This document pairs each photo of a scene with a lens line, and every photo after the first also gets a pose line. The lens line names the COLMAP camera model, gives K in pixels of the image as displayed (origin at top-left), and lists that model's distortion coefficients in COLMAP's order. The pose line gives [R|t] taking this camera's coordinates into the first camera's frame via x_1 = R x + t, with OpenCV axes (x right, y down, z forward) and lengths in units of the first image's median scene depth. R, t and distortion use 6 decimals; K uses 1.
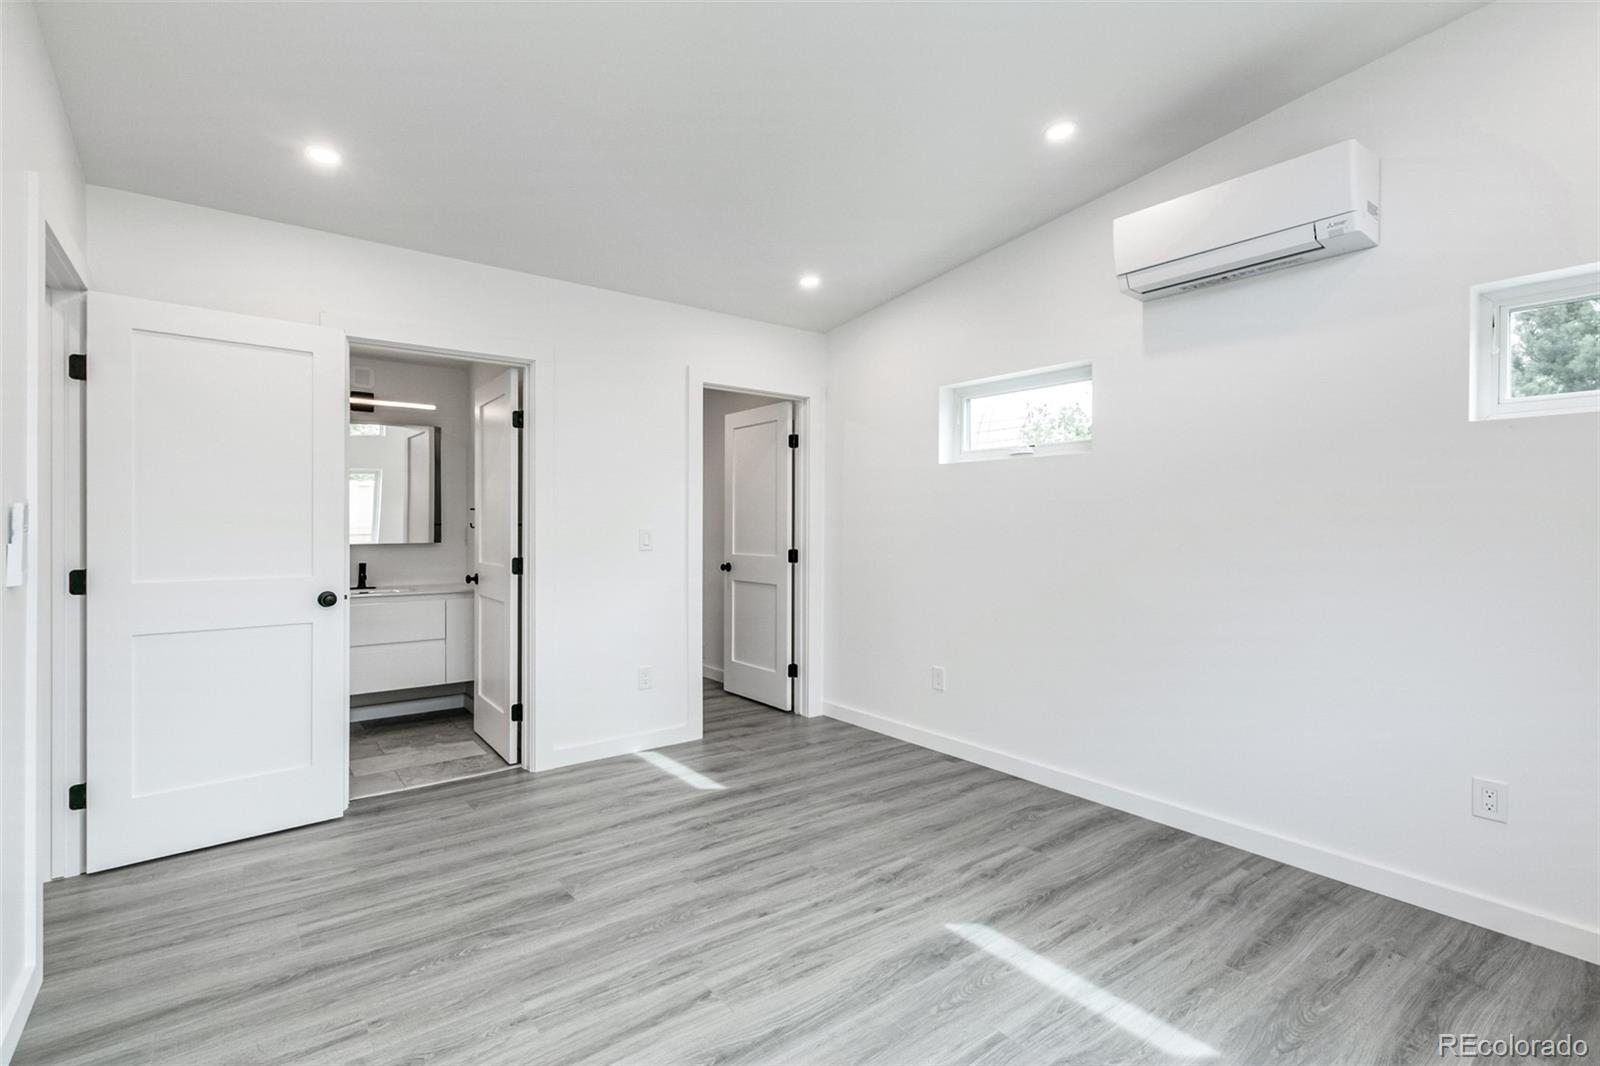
lens RADIAL K [[719.7, 0, 788.6], [0, 719.7, 523.0], [0, 0, 1]] dist [0.003456, -0.000072]
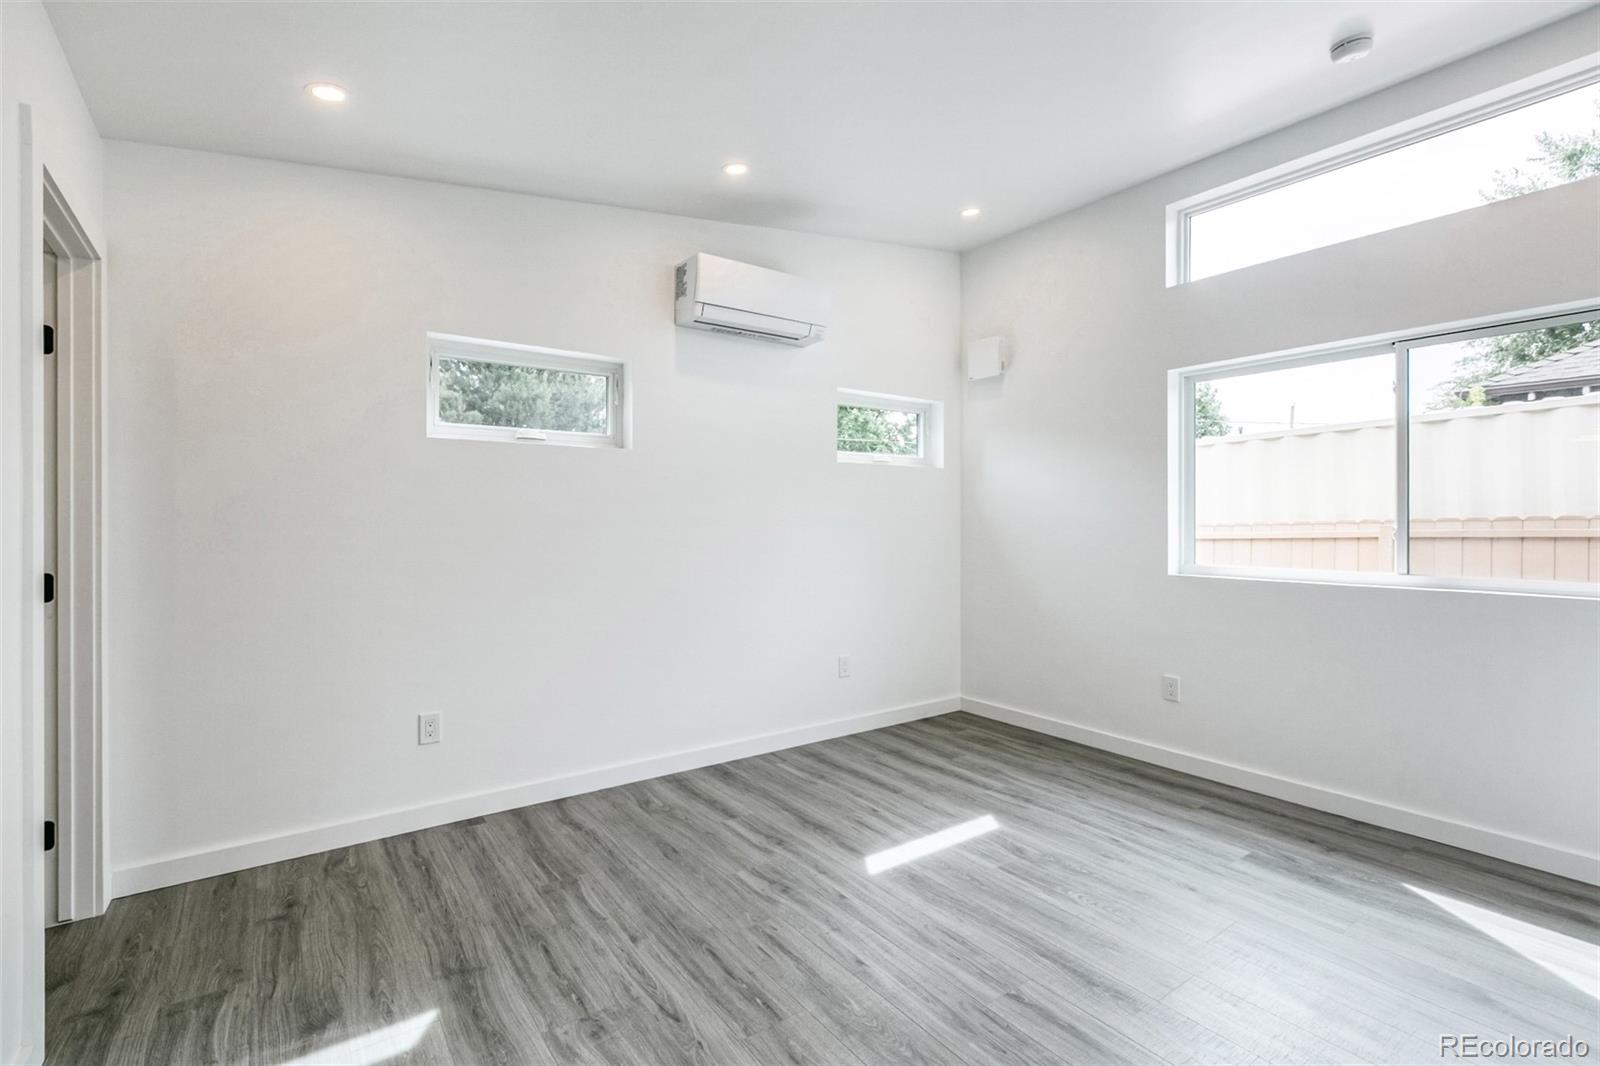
lens RADIAL K [[719.7, 0, 788.6], [0, 719.7, 523.0], [0, 0, 1]] dist [0.003456, -0.000072]
pose [[0.053971, -0.007894, 0.998511, -0.771932], [-0.002651, 0.999964, 0.008049, -0.015825], [-0.998539, -0.003081, 0.053948, 0.851570]]
